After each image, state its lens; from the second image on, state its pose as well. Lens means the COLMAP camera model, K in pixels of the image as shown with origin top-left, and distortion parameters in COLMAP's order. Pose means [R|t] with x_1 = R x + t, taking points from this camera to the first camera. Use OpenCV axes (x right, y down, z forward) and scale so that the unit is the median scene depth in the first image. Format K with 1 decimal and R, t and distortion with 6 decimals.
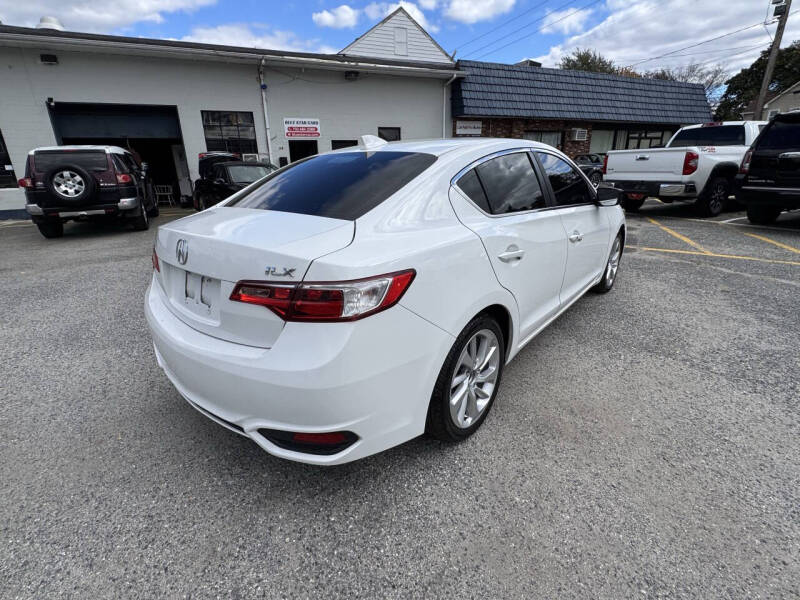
lens RADIAL K [[388.2, 0, 398.5], [0, 388.2, 299.6], [0, 0, 1]] dist [-0.001560, -0.000732]
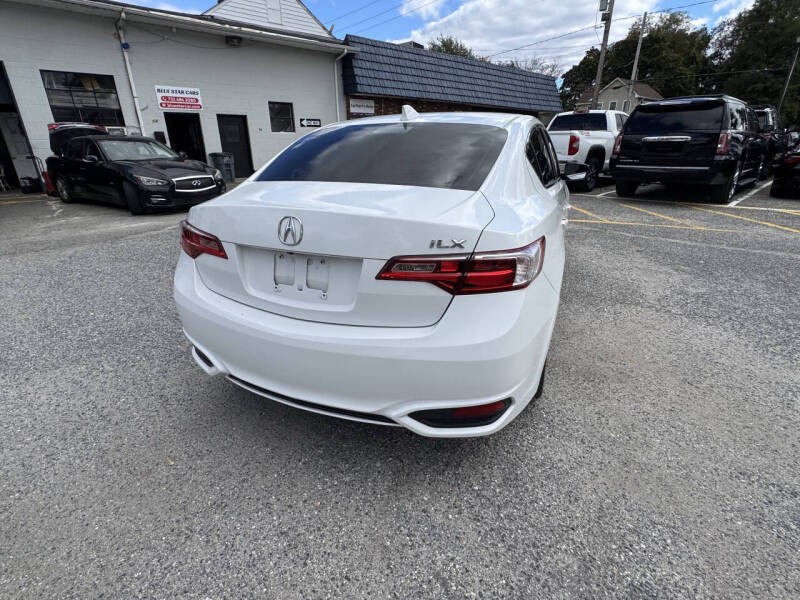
lens RADIAL K [[388.2, 0, 398.5], [0, 388.2, 299.6], [0, 0, 1]] dist [-0.001560, -0.000732]
pose [[0.955987, -0.094471, 0.277785, -0.068766], [0.081975, 0.995044, 0.056287, 0.000064], [-0.281726, -0.031039, 0.958993, 0.011123]]
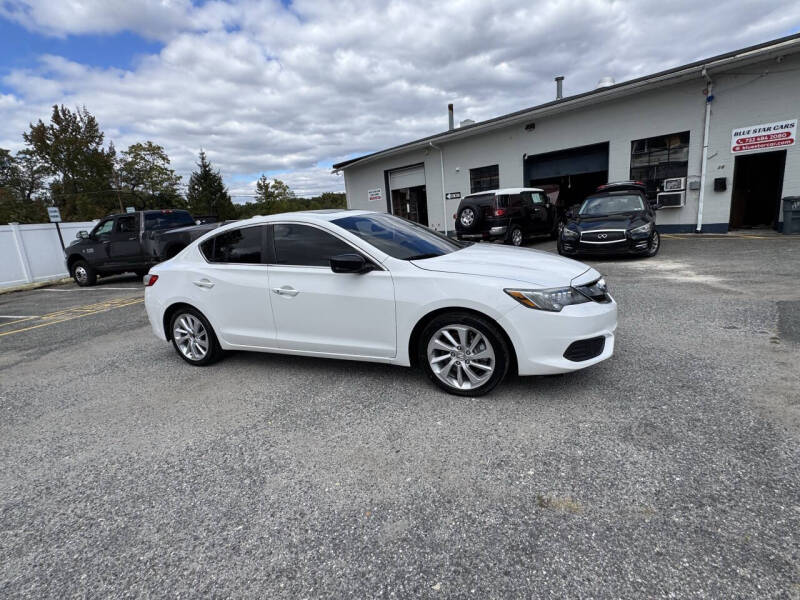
lens RADIAL K [[379.4, 0, 400.0], [0, 379.4, 300.0], [0, 0, 1]] dist [-0.004235, -0.000135]
pose [[0.285132, 0.213824, -0.934333, 0.336751], [-0.246873, 0.958294, 0.143968, -0.079090], [0.926150, 0.189612, 0.326028, 0.189459]]
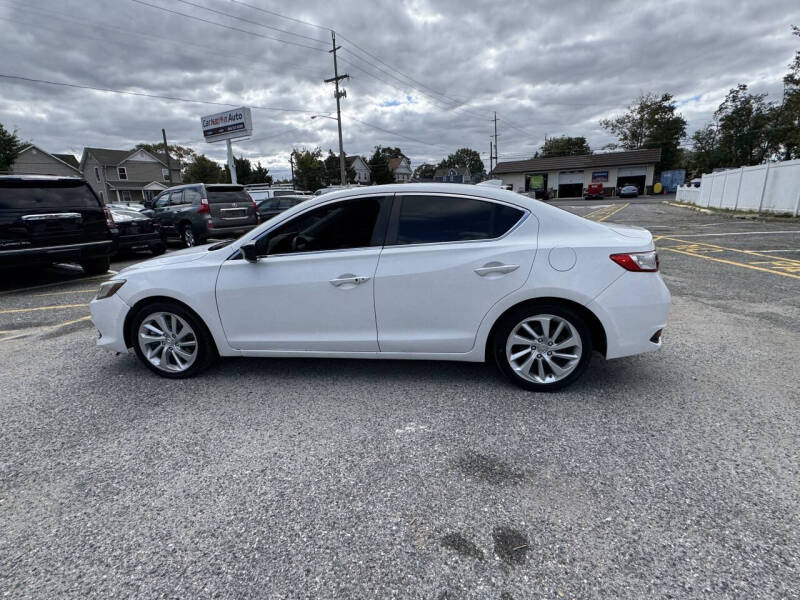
lens RADIAL K [[388.2, 0, 398.5], [0, 388.2, 299.6], [0, 0, 1]] dist [-0.001560, -0.000732]
pose [[-0.522097, -0.166538, 0.836469, -0.196390], [0.327657, 0.866324, 0.376994, -0.117134], [-0.787436, 0.470902, -0.397738, 0.345968]]
